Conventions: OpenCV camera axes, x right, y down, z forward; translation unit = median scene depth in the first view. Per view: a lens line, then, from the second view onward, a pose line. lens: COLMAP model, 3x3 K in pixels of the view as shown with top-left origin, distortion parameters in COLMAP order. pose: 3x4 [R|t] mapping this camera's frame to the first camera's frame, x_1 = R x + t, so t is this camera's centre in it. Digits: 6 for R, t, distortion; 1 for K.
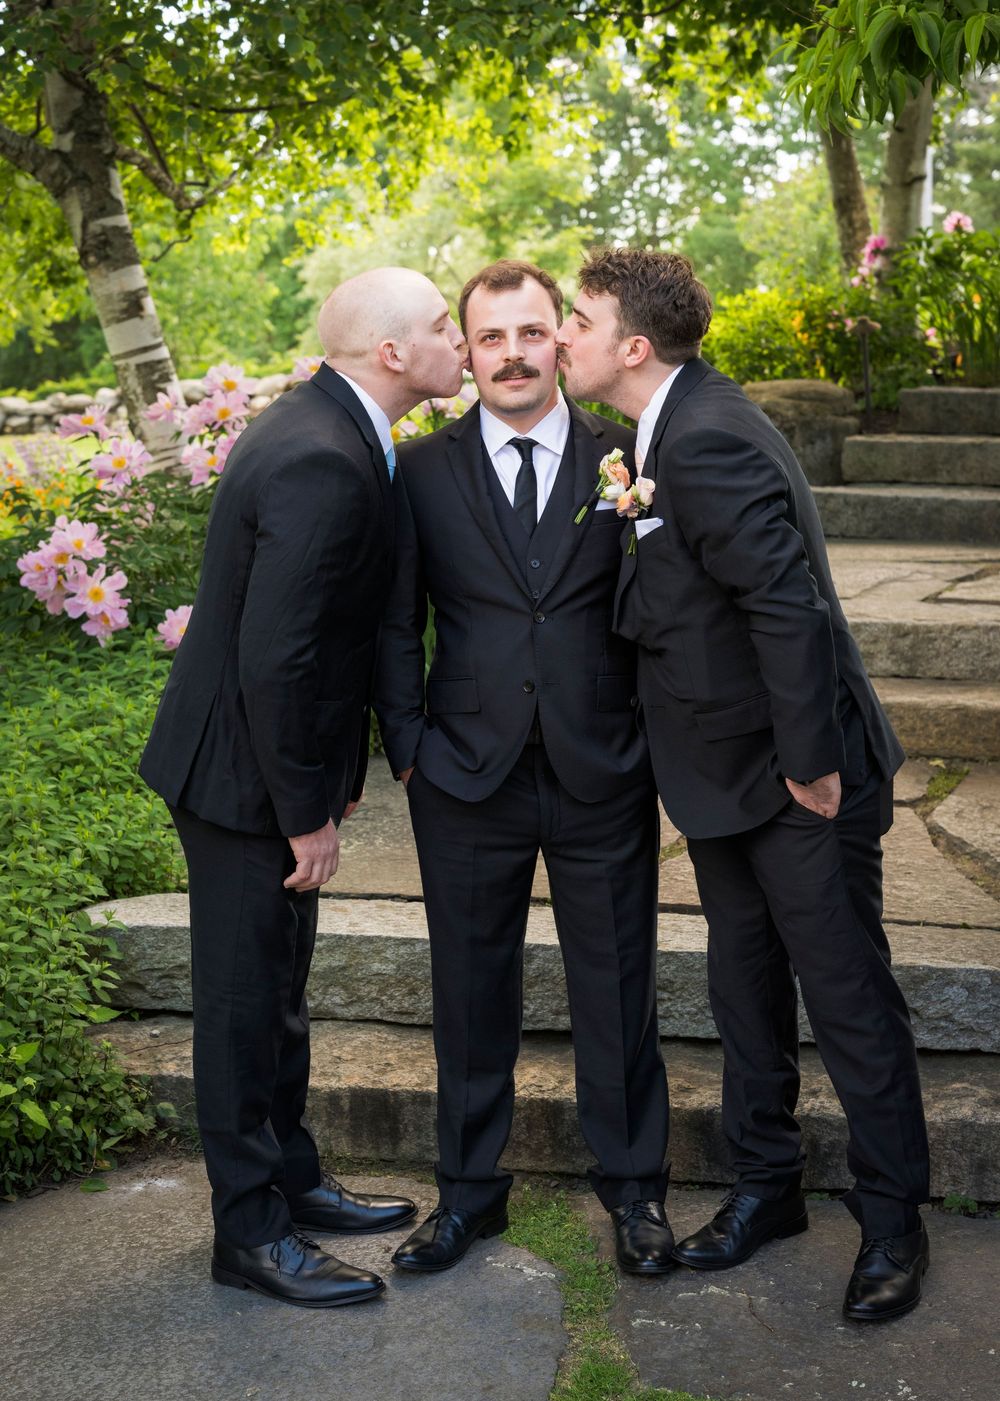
lens RADIAL K [[2373.2, 0, 500.0], [0, 2373.2, 700.5], [0, 0, 1]] dist [0.010088, 0.003238]
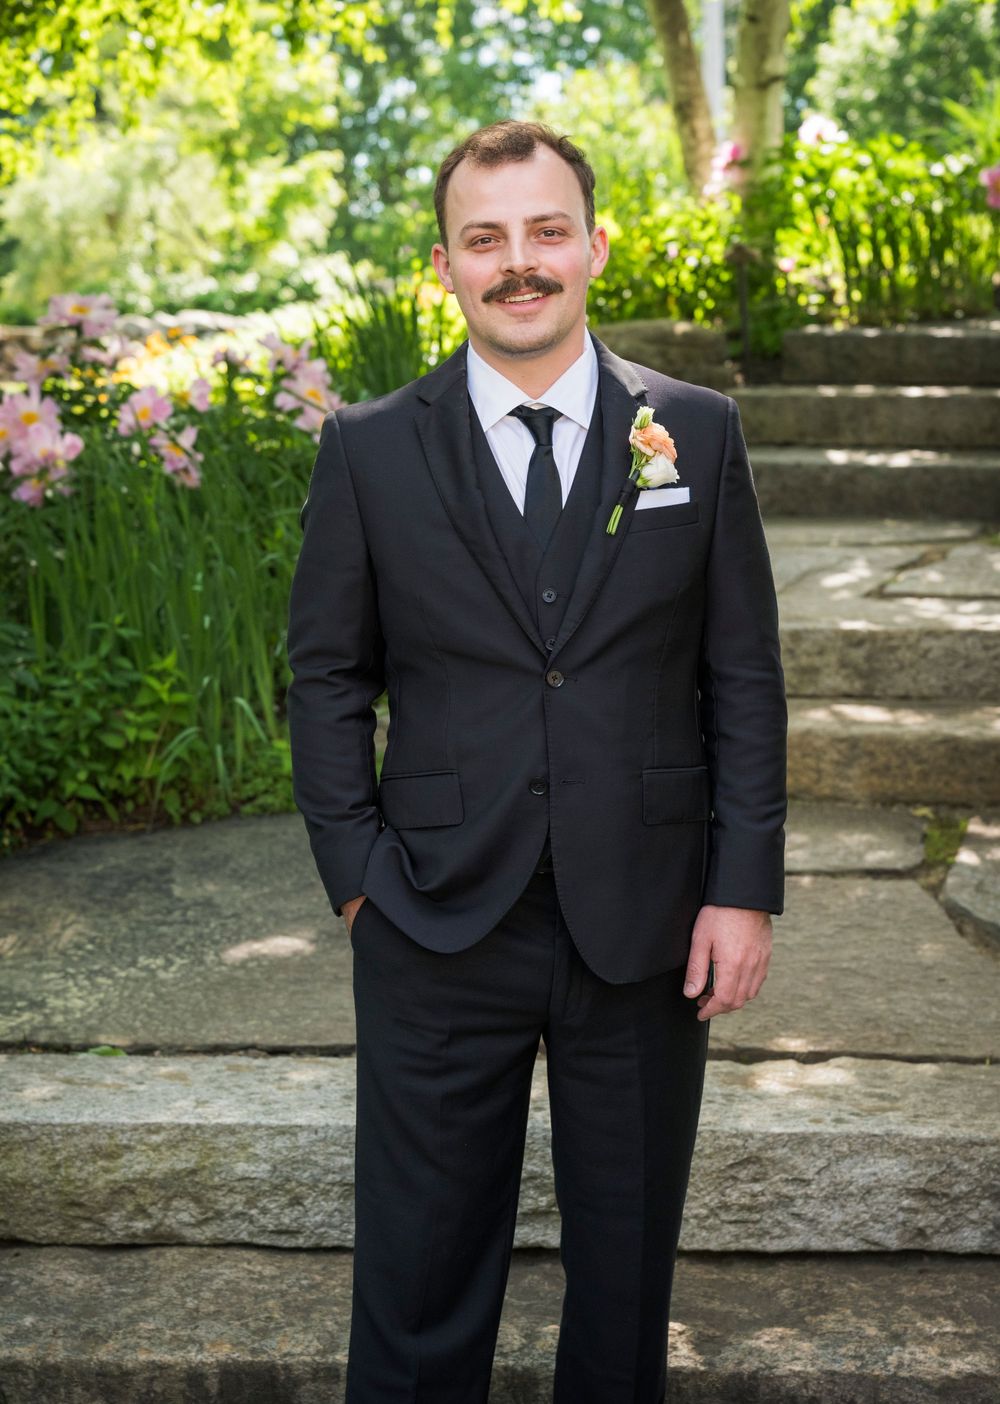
lens RADIAL K [[2444.6, 0, 500.0], [0, 2444.6, 702.0], [0, 0, 1]] dist [-0.027959, 0.184295]
pose [[0.991702, -0.028486, 0.125361, -0.062603], [0.026501, 0.999496, 0.017469, -0.033486], [-0.125796, -0.014002, 0.991957, 0.288046]]
